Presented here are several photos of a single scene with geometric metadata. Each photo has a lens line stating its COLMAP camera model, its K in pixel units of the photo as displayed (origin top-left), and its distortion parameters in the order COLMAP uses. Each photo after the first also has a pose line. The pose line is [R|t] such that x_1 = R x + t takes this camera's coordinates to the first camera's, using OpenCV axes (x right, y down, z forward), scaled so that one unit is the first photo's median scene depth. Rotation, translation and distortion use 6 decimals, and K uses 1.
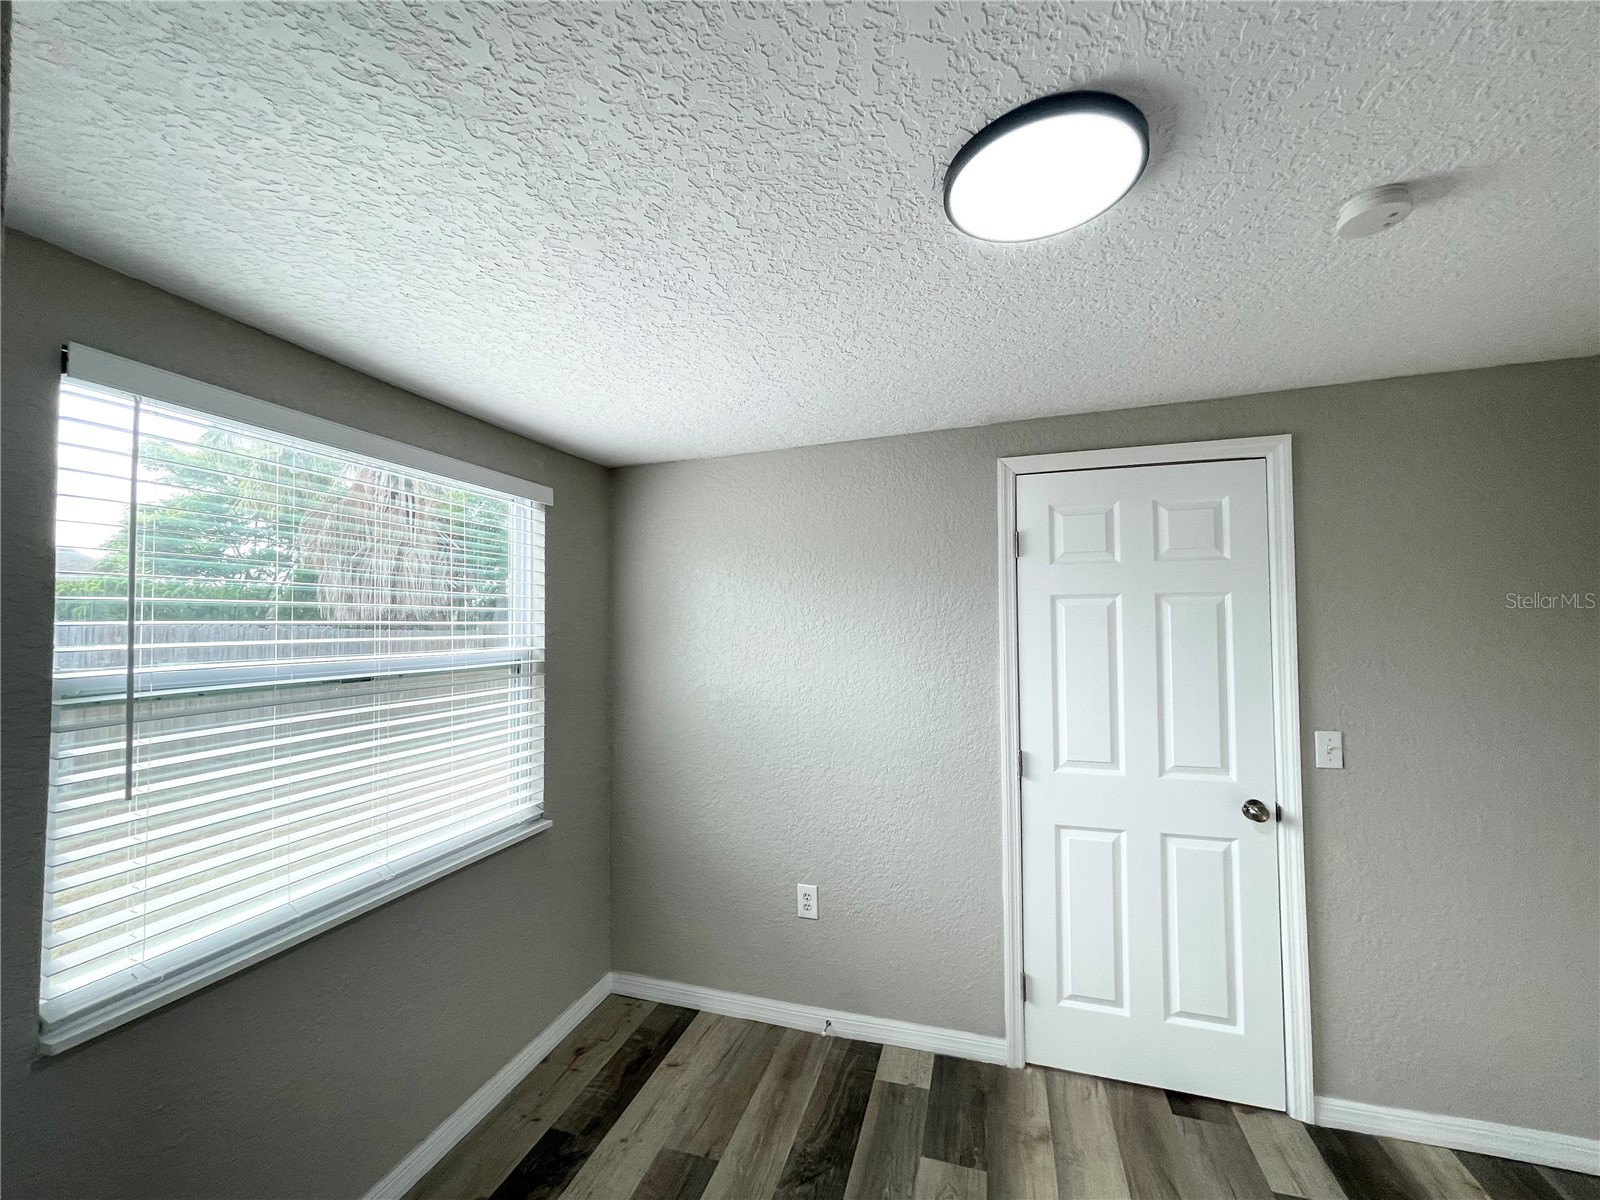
lens RADIAL K [[644.9, 0, 797.4], [0, 644.9, 600.4], [0, 0, 1]] dist [-0.002664, 0.001085]
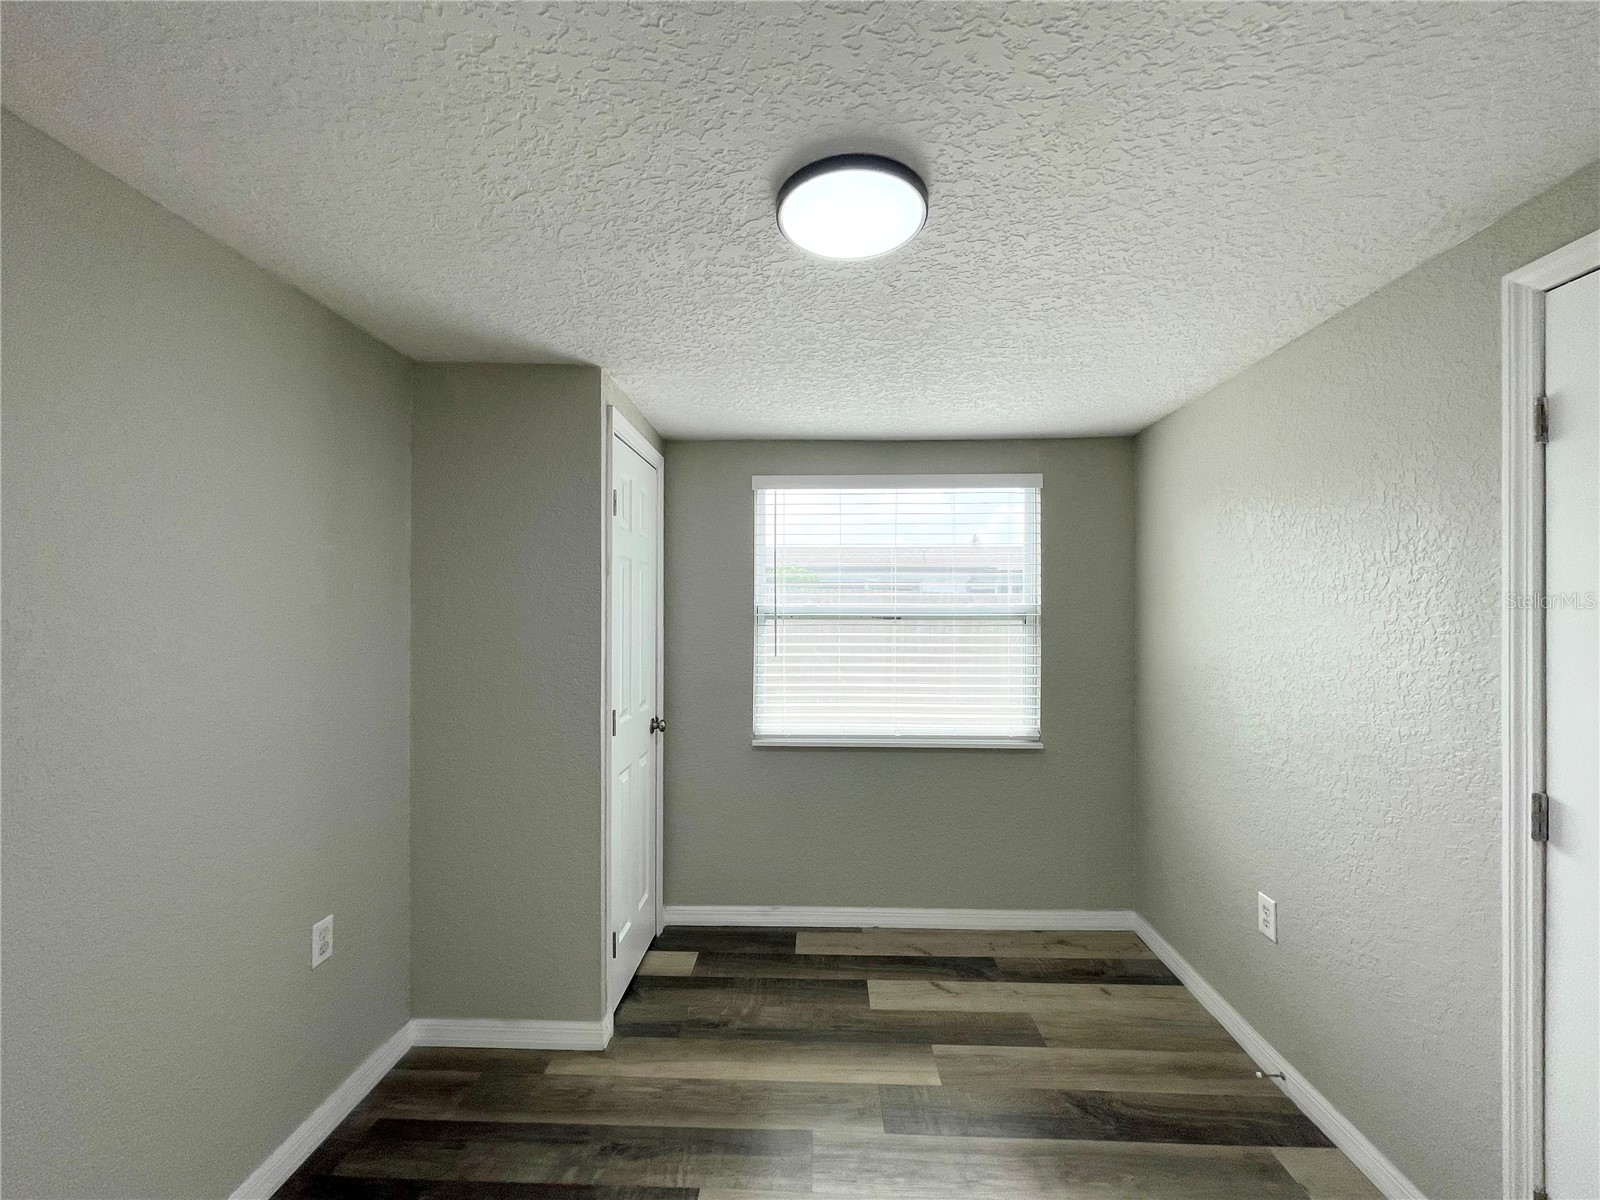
lens RADIAL K [[648.0, 0, 800.0], [0, 648.0, 600.0], [0, 0, 1]] dist [-0.001278, 0.006129]
pose [[0.264683, 0.002528, -0.964332, 0.707069], [0.032730, 0.999397, 0.011603, 0.037604], [0.963780, -0.034633, 0.264440, 0.240405]]
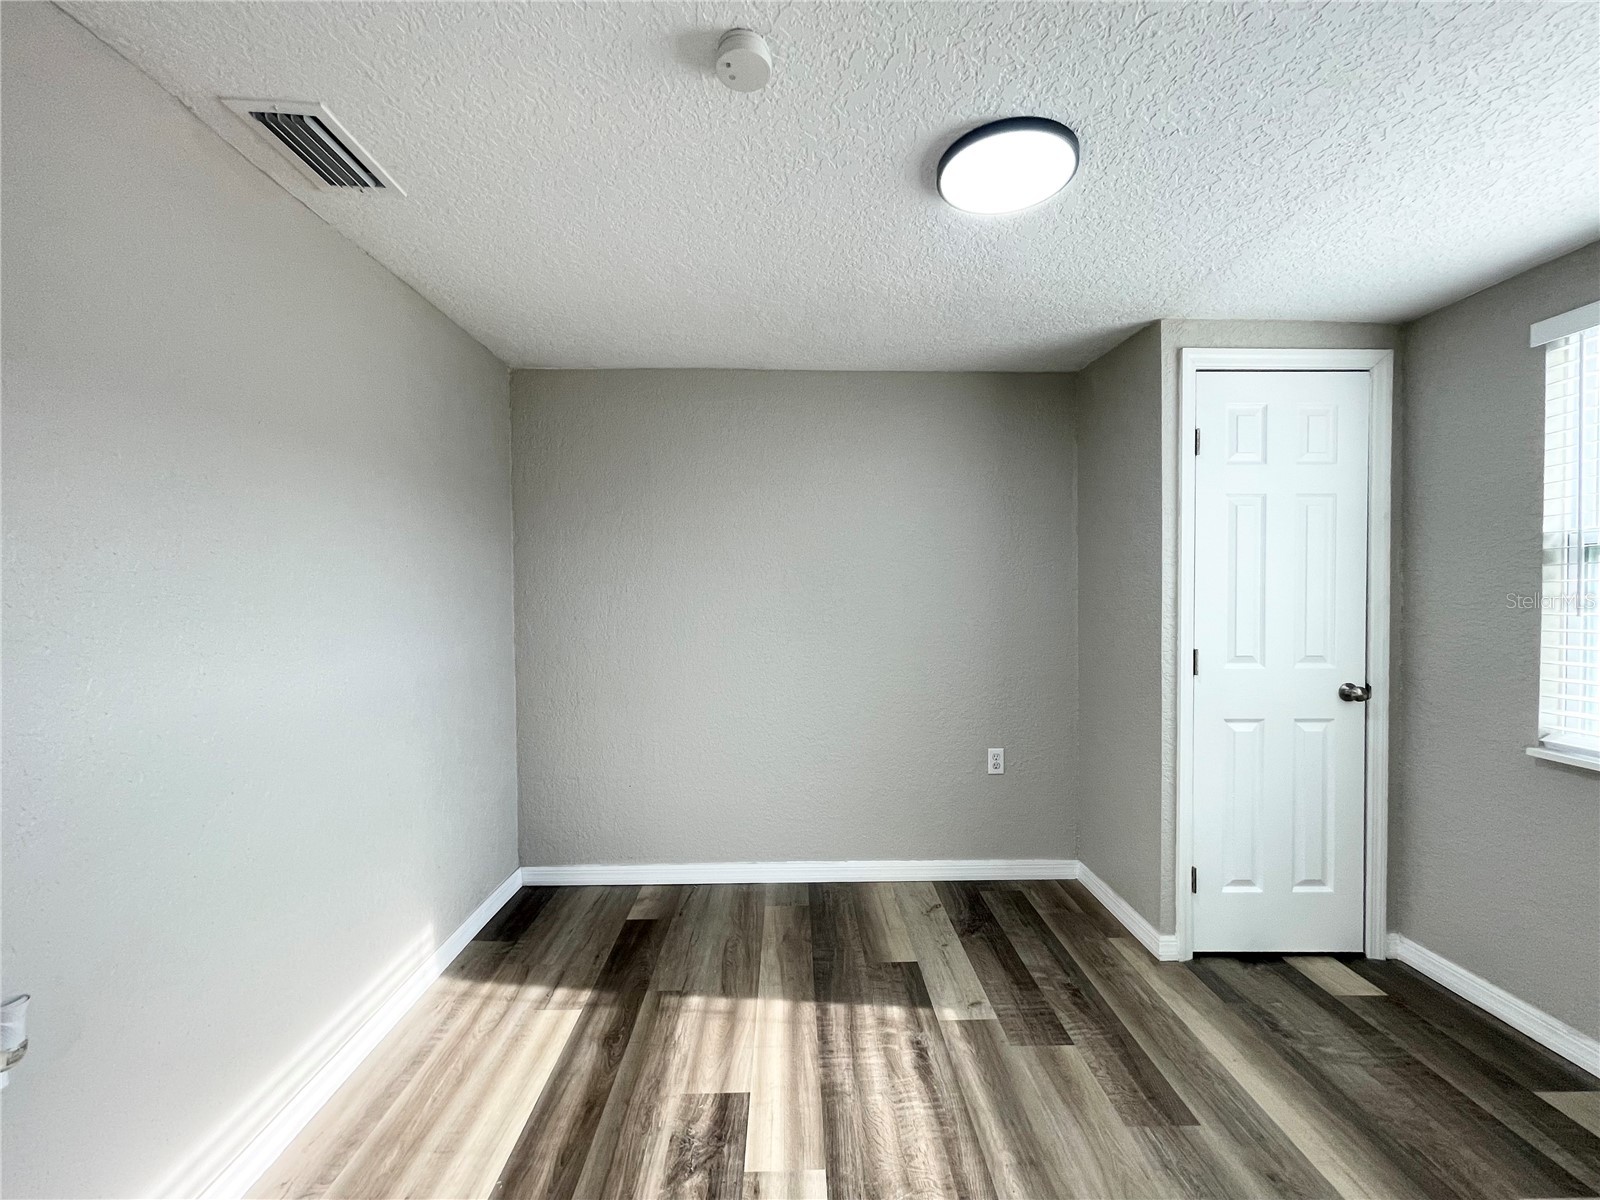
lens RADIAL K [[647.3, 0, 796.1], [0, 647.3, 600.7], [0, 0, 1]] dist [0.000898, 0.000342]
pose [[-0.949908, 0.023560, -0.311641, 0.566989], [0.030099, 0.999416, -0.016191, 0.129969], [0.311078, -0.024760, -0.950062, 0.971227]]
